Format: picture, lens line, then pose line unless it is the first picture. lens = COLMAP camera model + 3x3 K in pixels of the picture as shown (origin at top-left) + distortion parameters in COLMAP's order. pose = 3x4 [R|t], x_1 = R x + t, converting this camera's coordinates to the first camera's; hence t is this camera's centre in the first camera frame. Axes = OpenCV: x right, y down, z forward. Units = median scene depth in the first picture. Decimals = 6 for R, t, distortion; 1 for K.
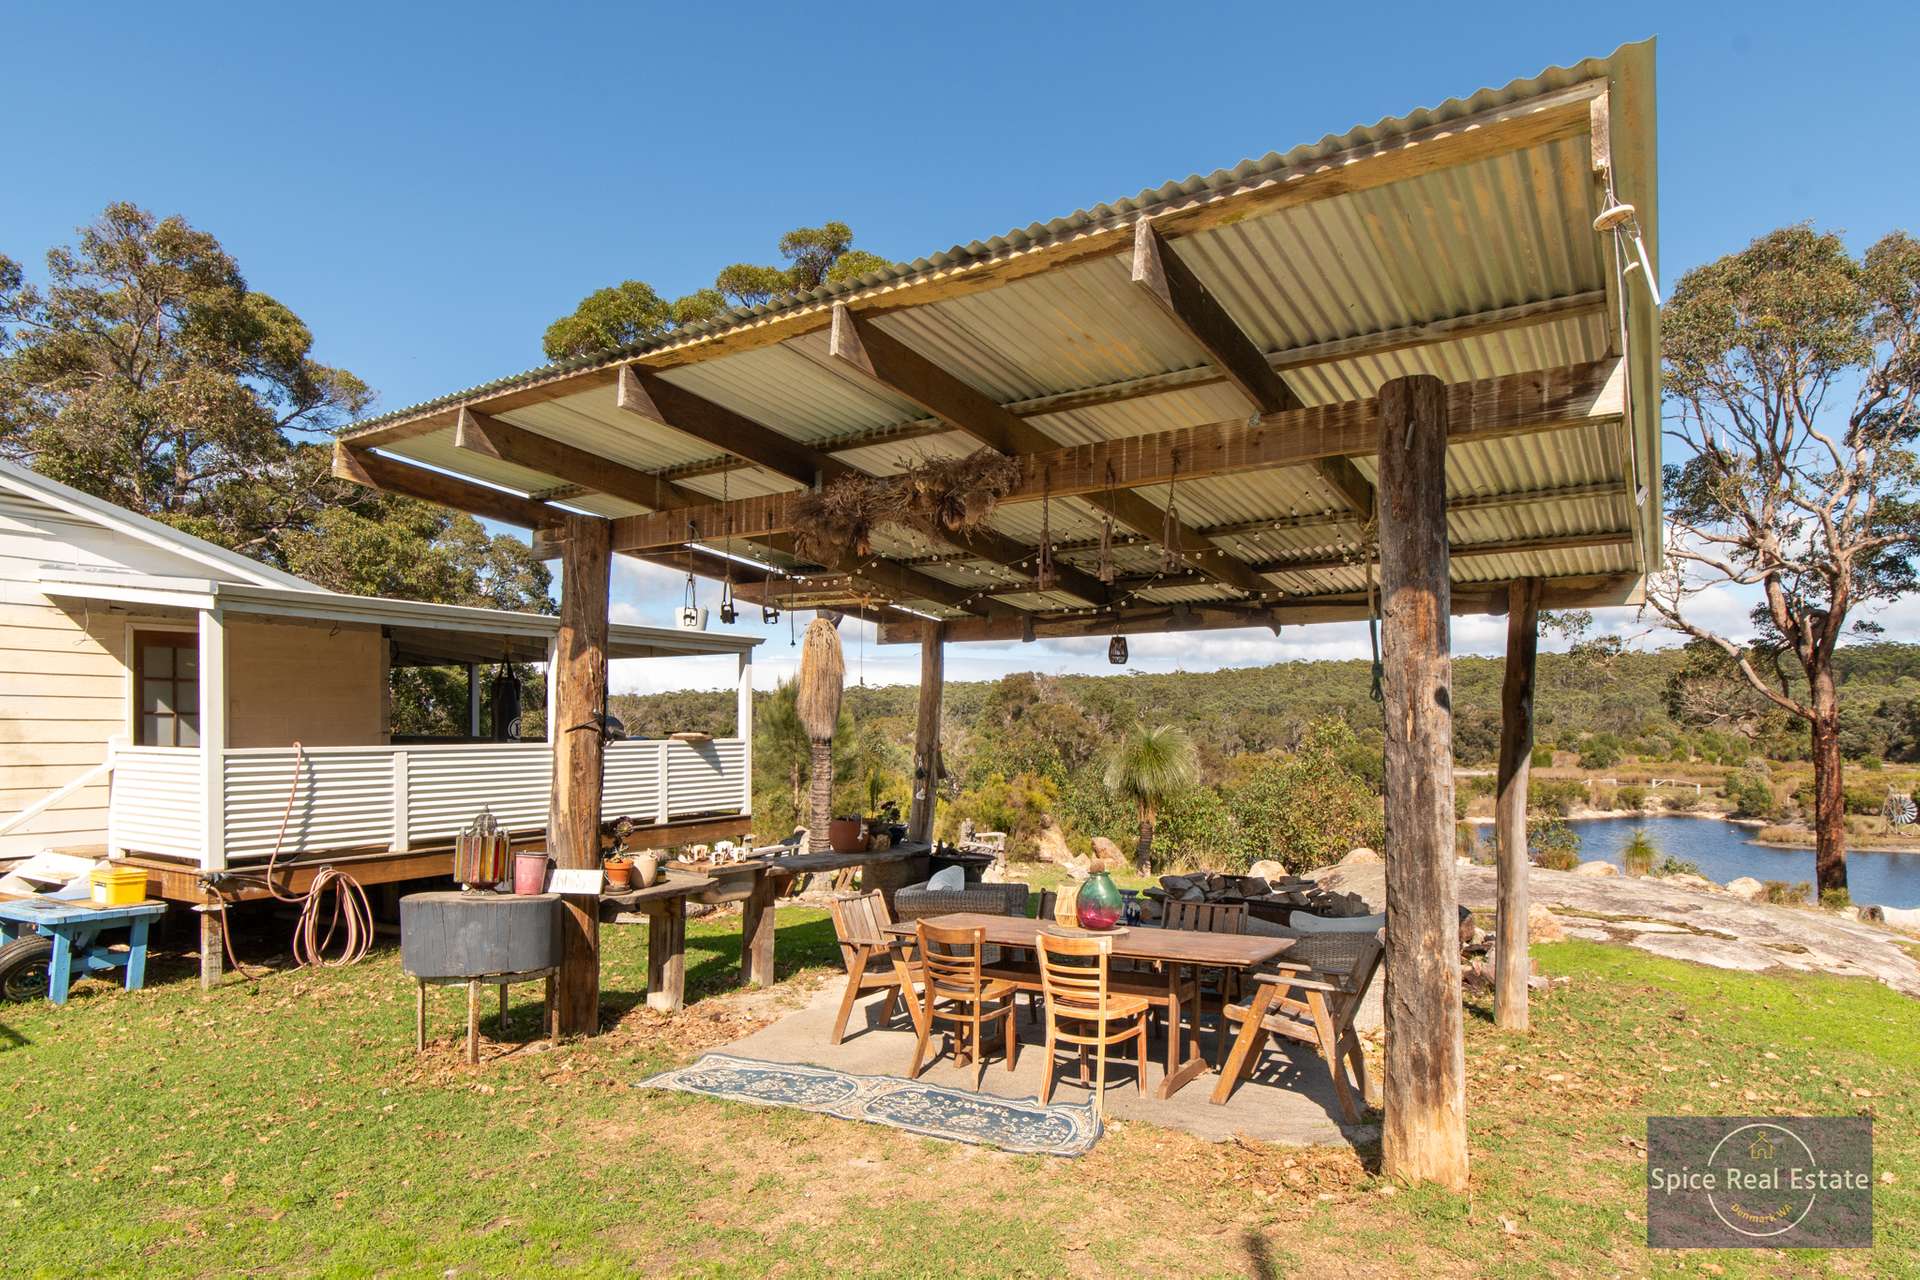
lens RADIAL K [[1022.8, 0, 988.2], [0, 1022.8, 735.8], [0, 0, 1]] dist [-0.001542, 0.000150]
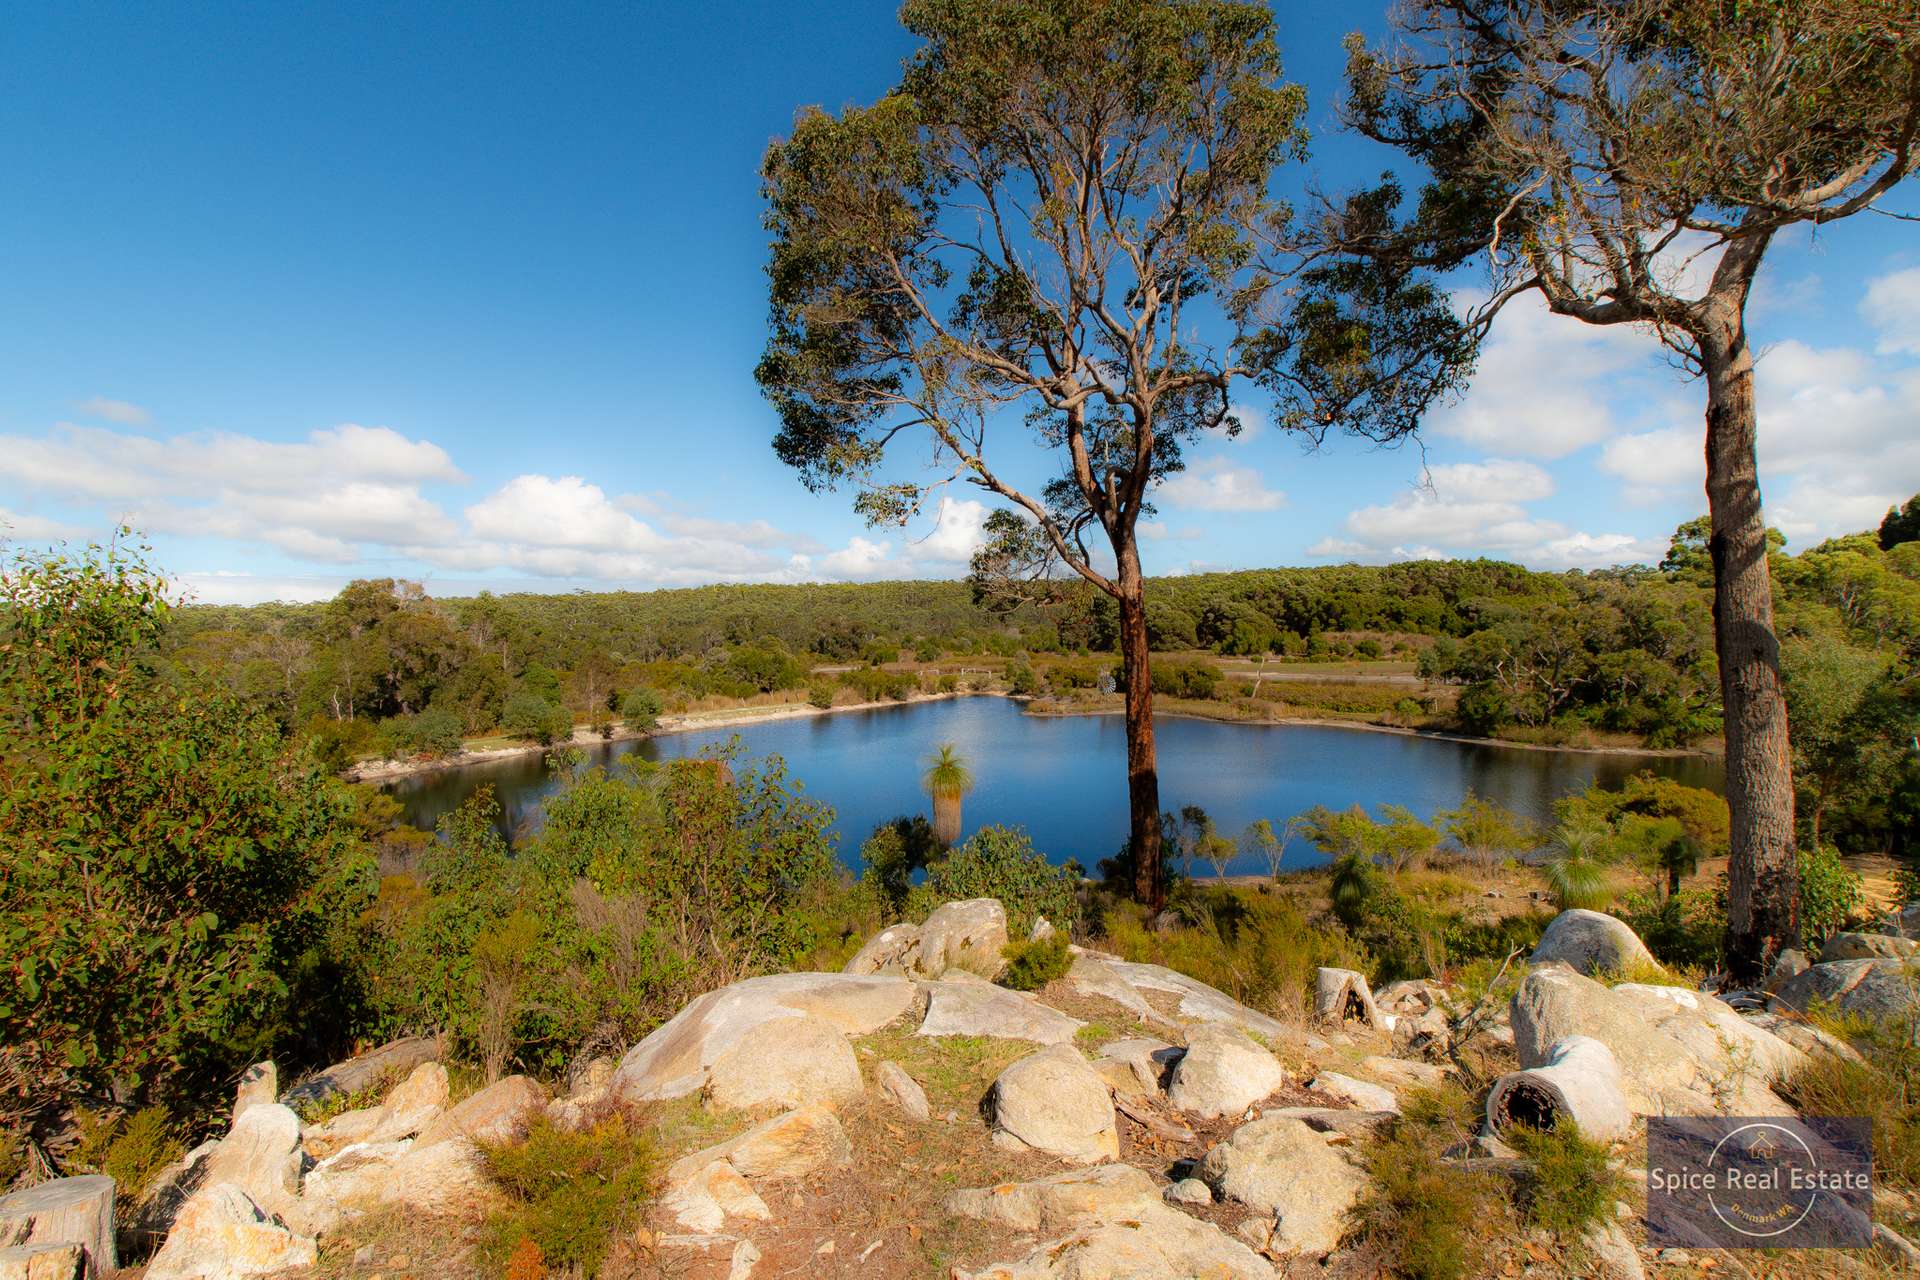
lens RADIAL K [[828.2, 0, 955.7], [0, 828.2, 636.7], [0, 0, 1]] dist [0.000440, 0.000014]
pose [[0.842009, -0.018039, 0.539161, 0.065917], [0.022527, 0.999745, -0.001732, 0.002499], [-0.538992, 0.013604, 0.842201, 0.100443]]
